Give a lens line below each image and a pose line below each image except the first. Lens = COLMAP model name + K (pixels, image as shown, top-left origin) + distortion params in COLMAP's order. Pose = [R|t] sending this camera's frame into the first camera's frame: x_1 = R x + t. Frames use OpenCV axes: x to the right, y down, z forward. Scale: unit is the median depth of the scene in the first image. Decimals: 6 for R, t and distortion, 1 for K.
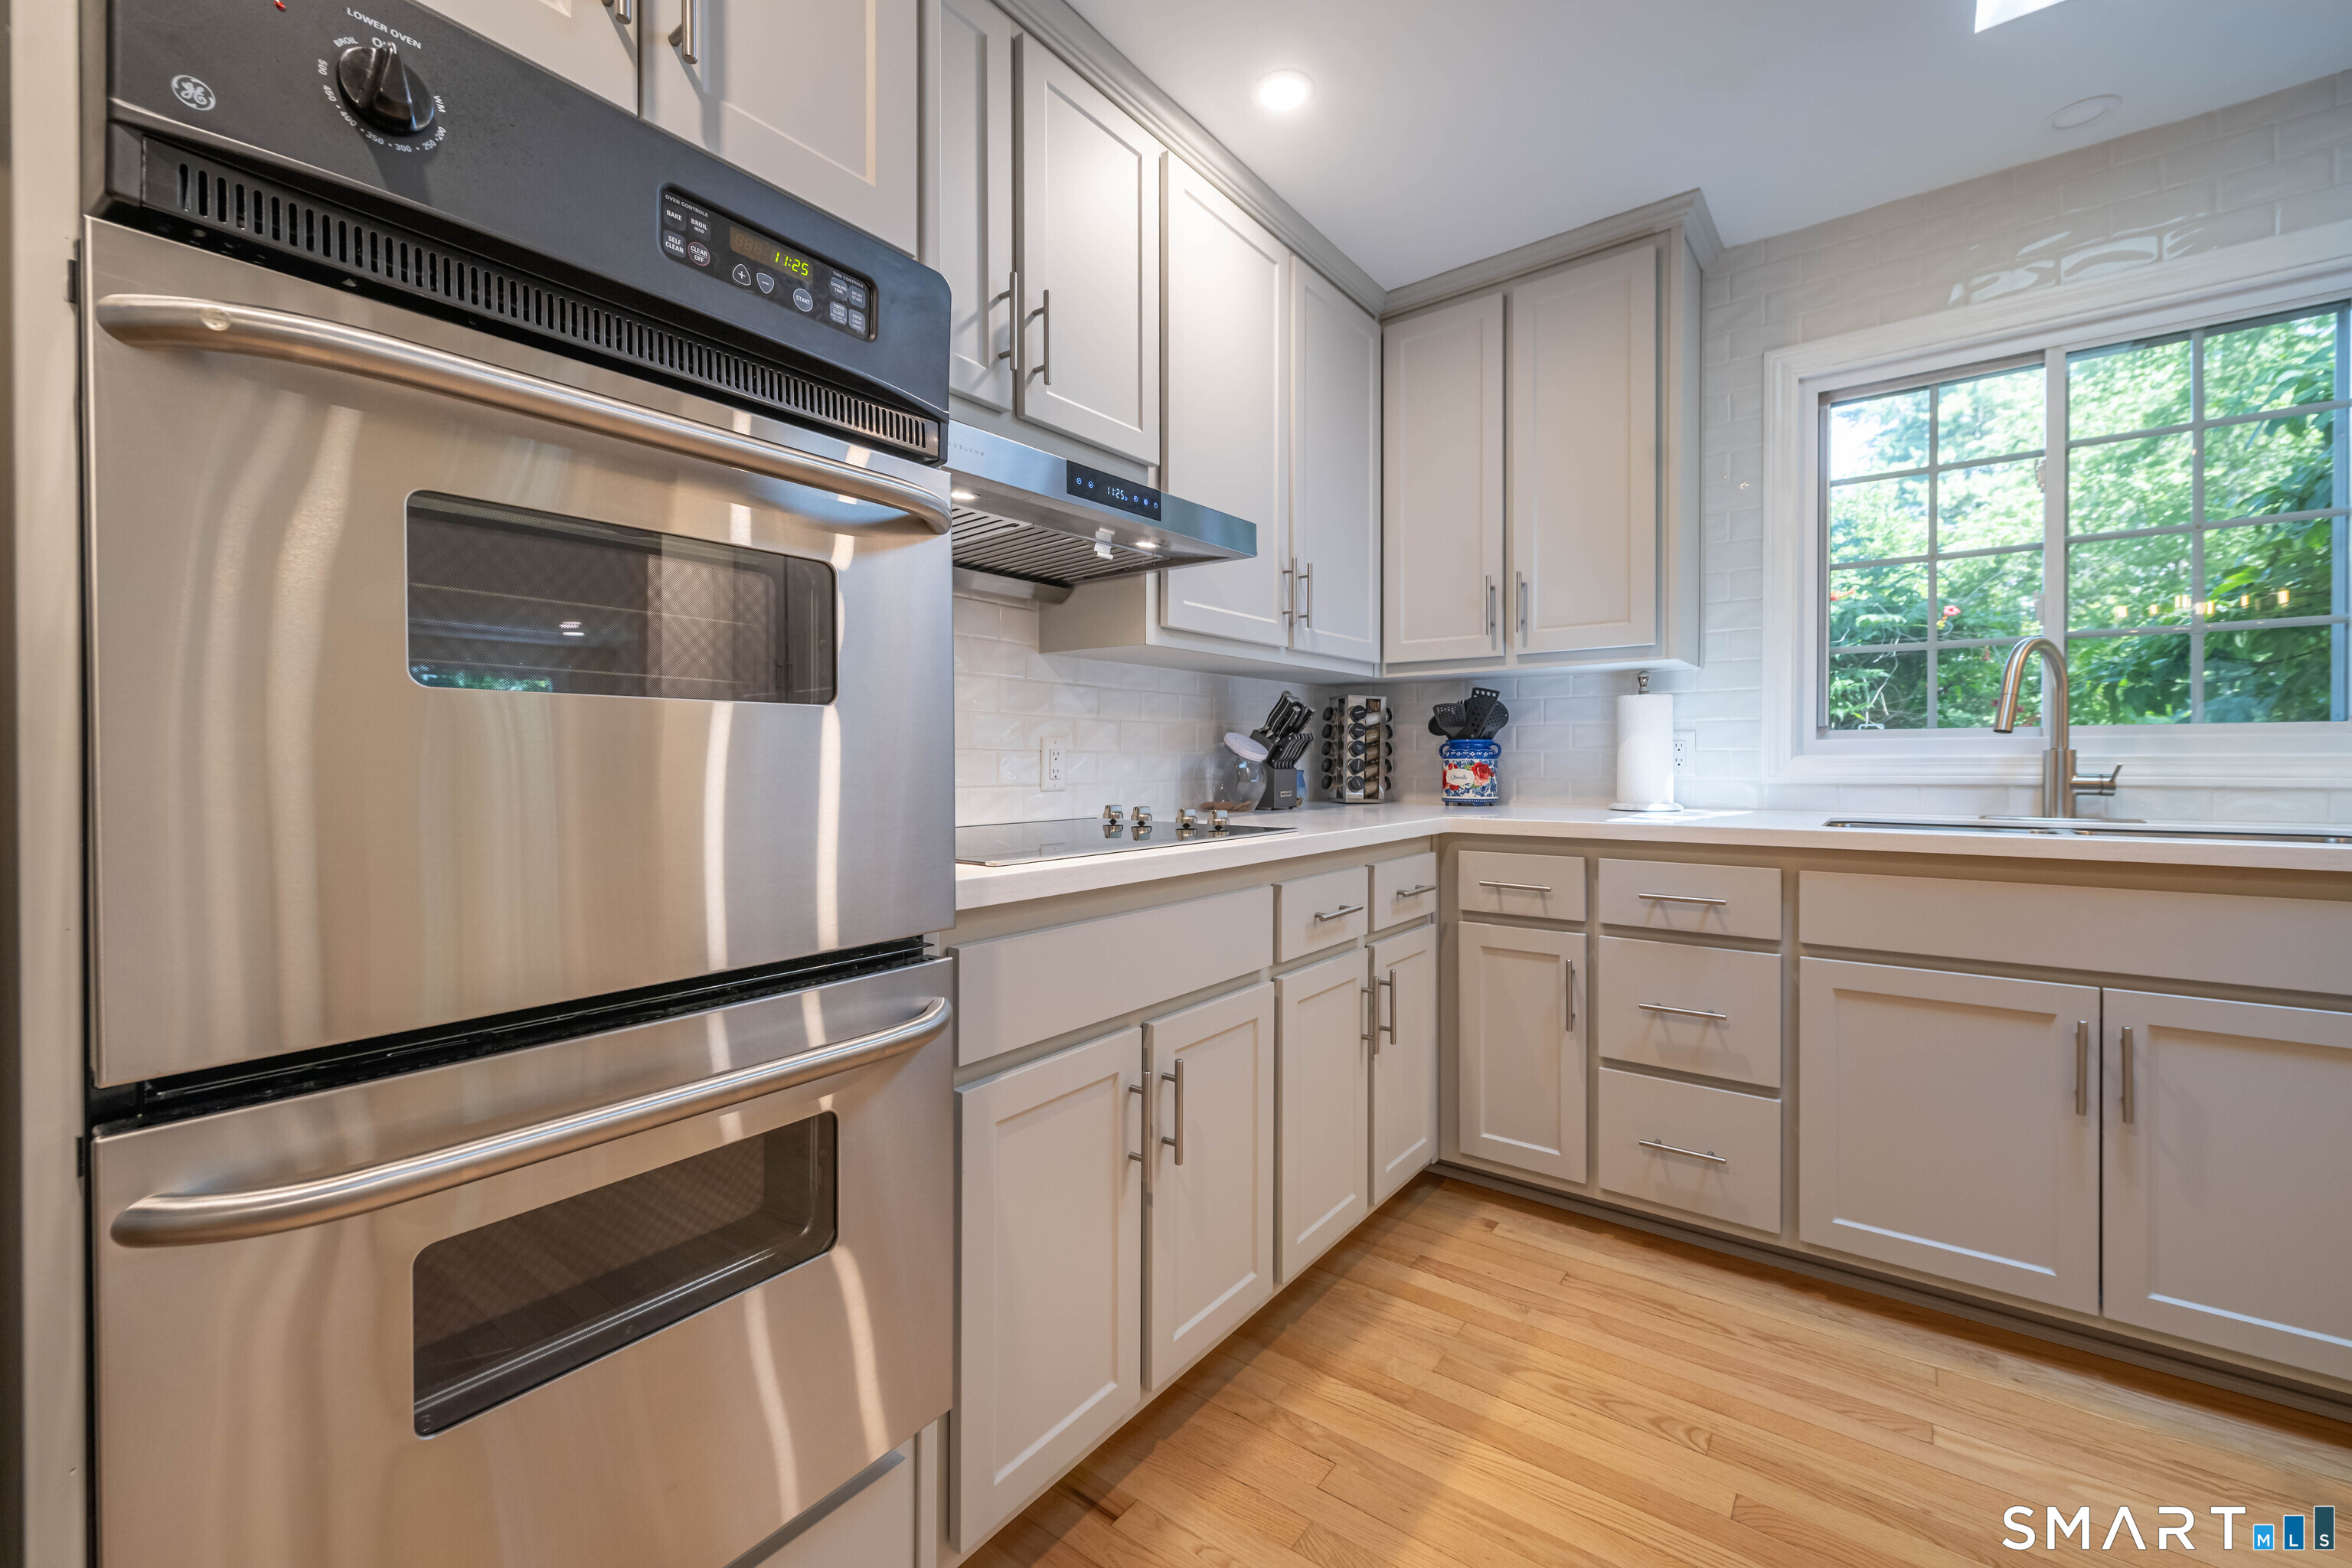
lens RADIAL K [[944.0, 0, 1176.1], [0, 944.0, 764.4], [0, 0, 1]] dist [0.002936, 0.000570]
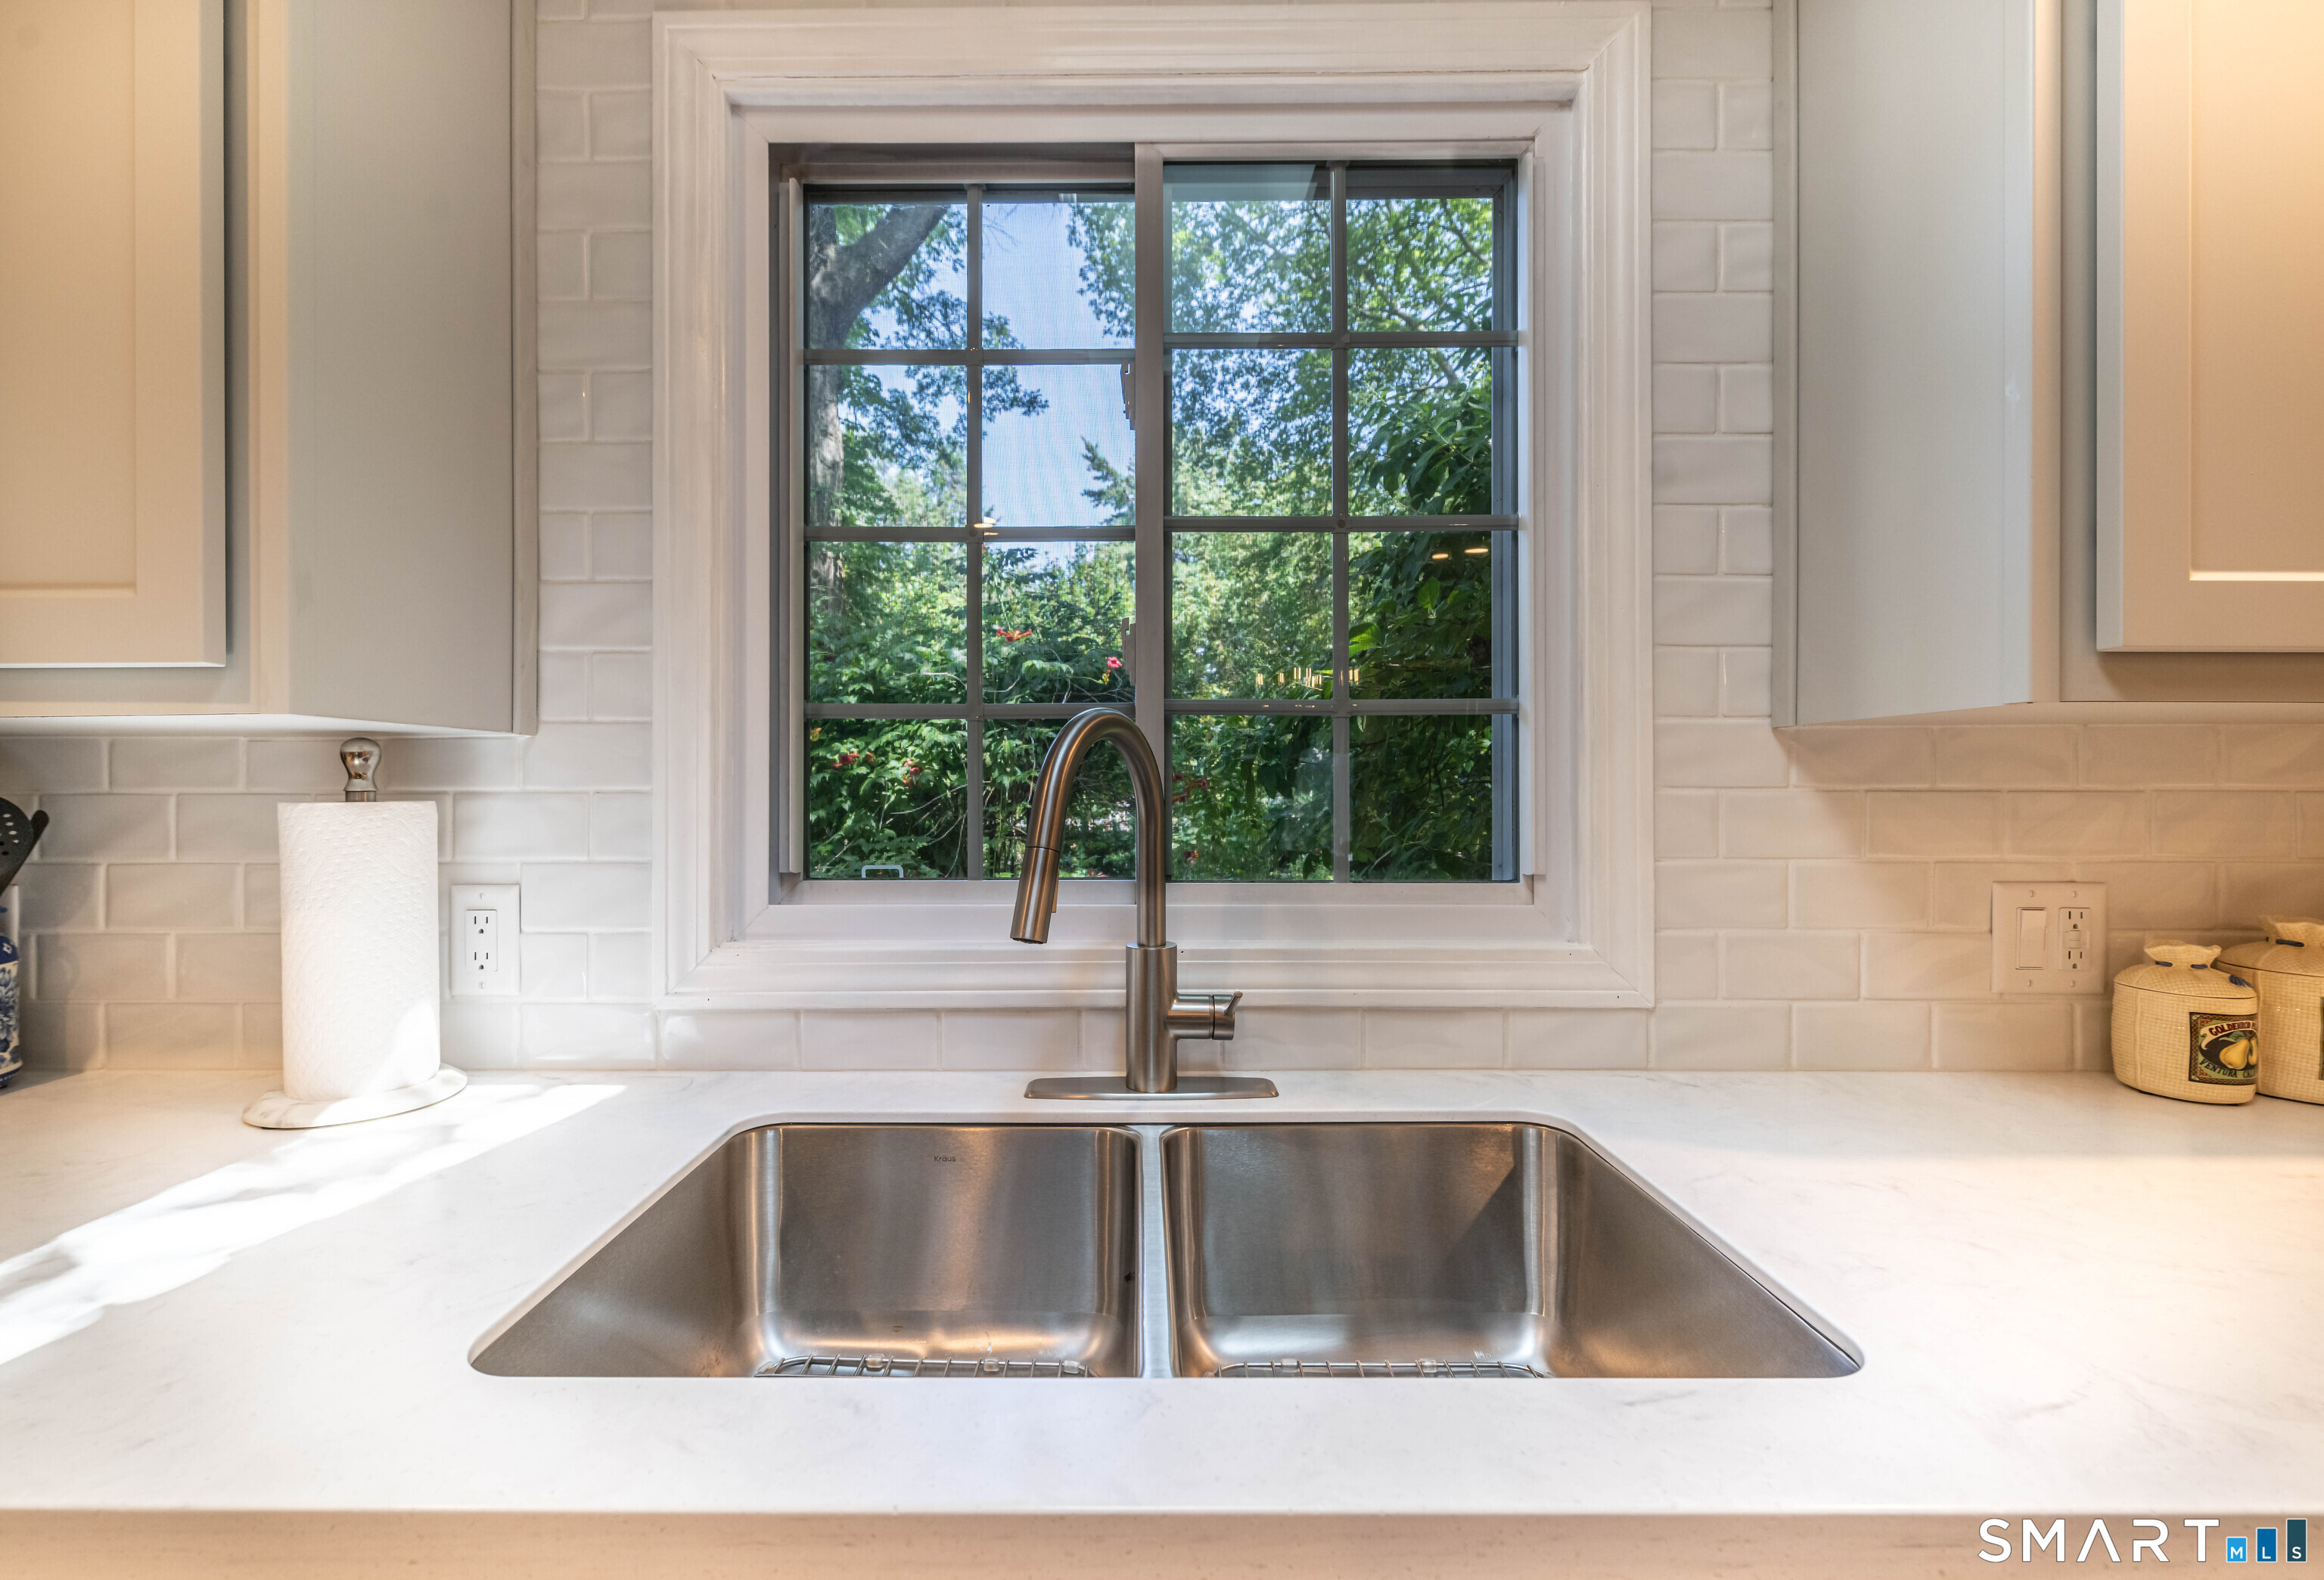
lens RADIAL K [[960.3, 0, 1162.0], [0, 960.3, 790.0], [0, 0, 1]] dist [-0.000336, -0.000009]
pose [[0.778558, -0.003695, 0.627562, 0.530785], [0.006848, 0.999973, -0.002607, -0.078238], [-0.627535, 0.006327, 0.778563, 0.518240]]
